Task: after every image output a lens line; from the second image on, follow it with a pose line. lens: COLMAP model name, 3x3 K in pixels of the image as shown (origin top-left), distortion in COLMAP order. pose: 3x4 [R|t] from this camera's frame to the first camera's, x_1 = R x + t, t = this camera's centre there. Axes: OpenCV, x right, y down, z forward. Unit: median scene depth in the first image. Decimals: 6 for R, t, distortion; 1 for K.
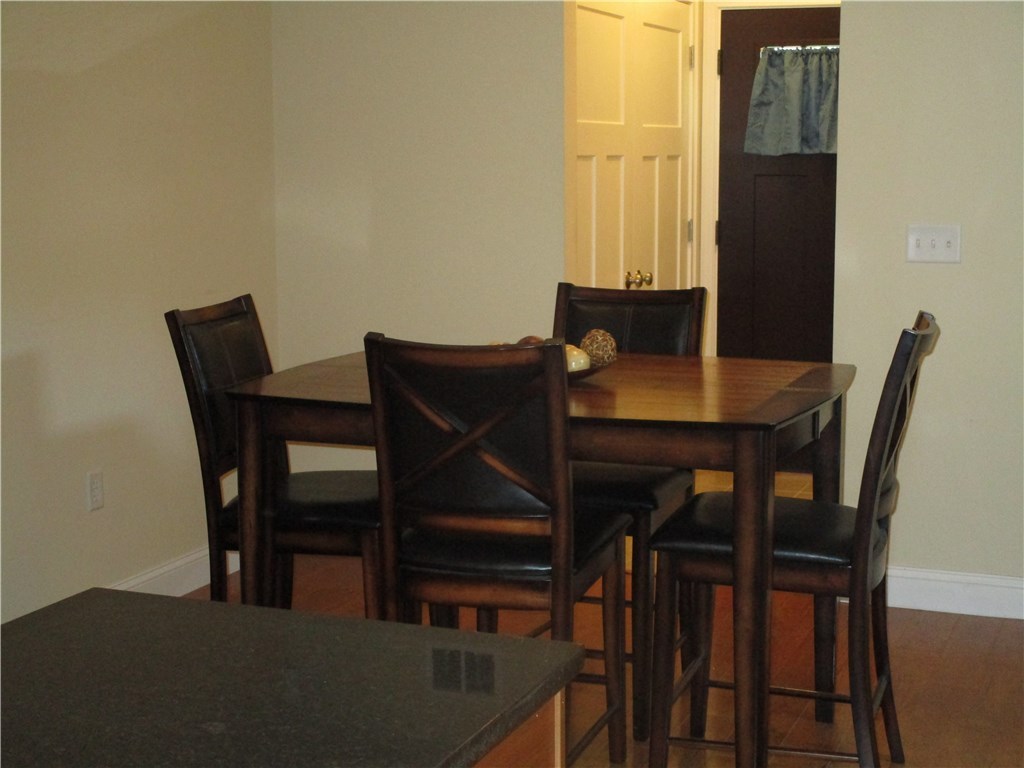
lens RADIAL K [[1635.8, 0, 512.9], [0, 1635.8, 384.5], [0, 0, 1]] dist [-0.052290, 0.000000]
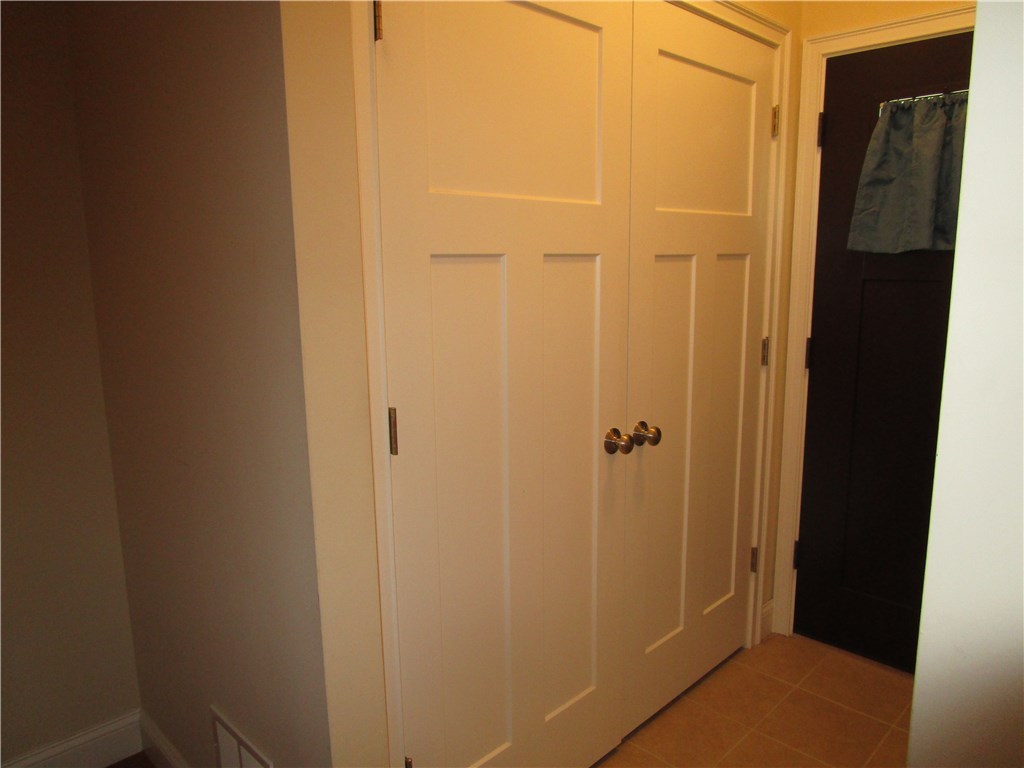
lens RADIAL K [[725.6, 0, 517.7], [0, 725.6, 386.5], [0, 0, 1]] dist [-0.013581, -0.006191]
pose [[0.925013, 0.060285, -0.375121, 0.132889], [-0.046206, 0.997853, 0.046424, -0.090020], [0.377114, -0.025610, 0.925813, 0.650784]]
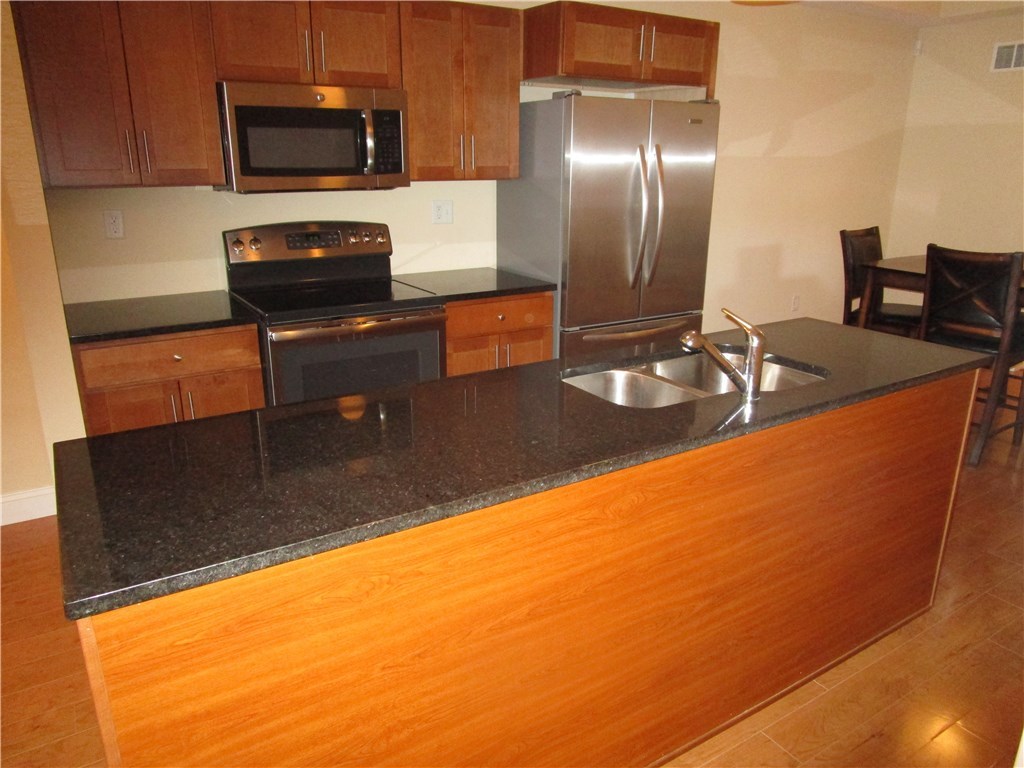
lens RADIAL K [[725.6, 0, 510.1], [0, 725.6, 385.8], [0, 0, 1]] dist [-0.013581, -0.006191]
pose [[0.813291, 0.176972, -0.554290, 0.027815], [-0.087150, 0.978928, 0.184677, 0.024208], [0.575293, -0.101890, 0.811577, -0.187950]]
